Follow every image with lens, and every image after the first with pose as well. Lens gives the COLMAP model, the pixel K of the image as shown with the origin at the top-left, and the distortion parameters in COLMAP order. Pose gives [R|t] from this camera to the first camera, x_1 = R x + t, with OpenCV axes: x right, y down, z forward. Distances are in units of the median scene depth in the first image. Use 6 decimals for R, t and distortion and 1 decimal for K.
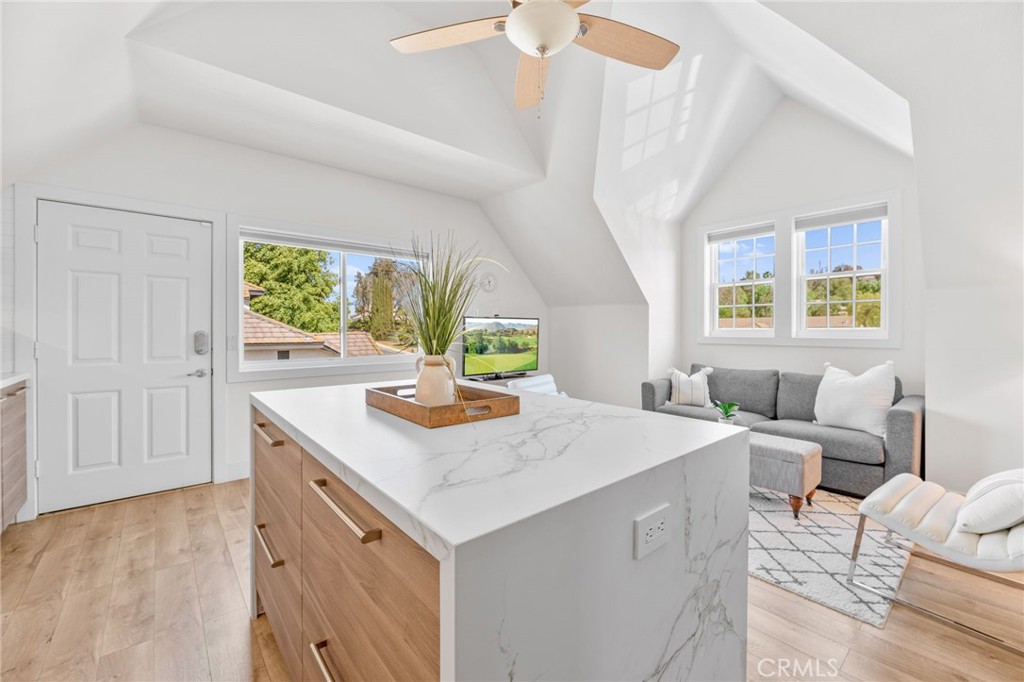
lens RADIAL K [[408.7, 0, 512.0], [0, 408.7, 341.0], [0, 0, 1]] dist [-0.000879, -0.000427]
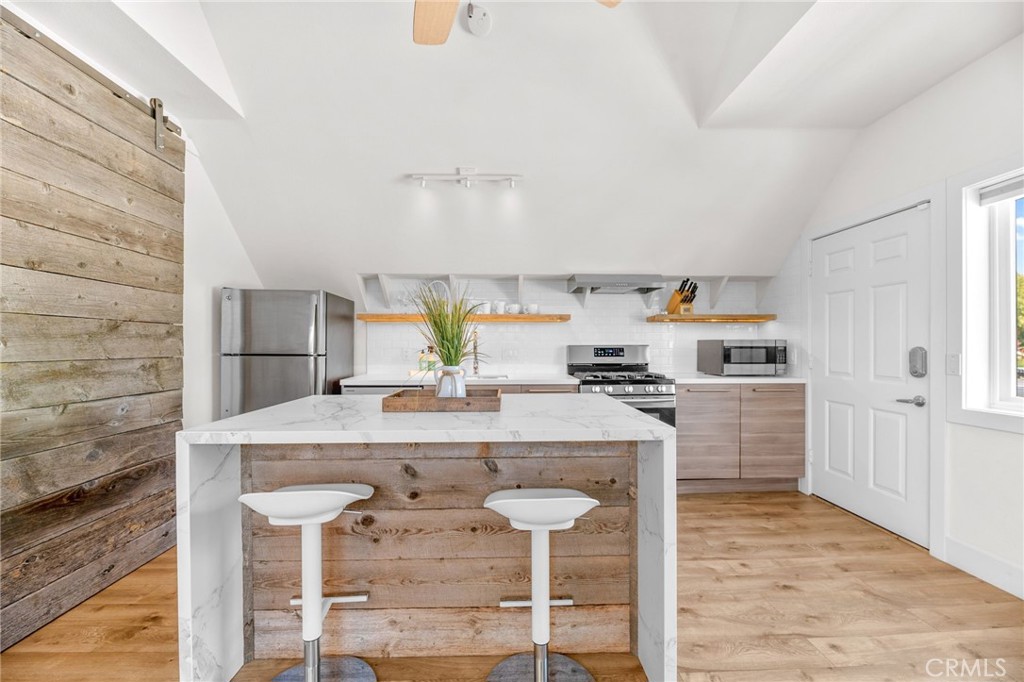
lens RADIAL K [[408.7, 0, 512.0], [0, 408.7, 341.0], [0, 0, 1]] dist [-0.000879, -0.000427]
pose [[-0.615727, -0.006065, -0.787937, 0.351340], [-0.017618, 0.999826, 0.006072, -0.029169], [0.787763, 0.017621, -0.615726, 0.927687]]
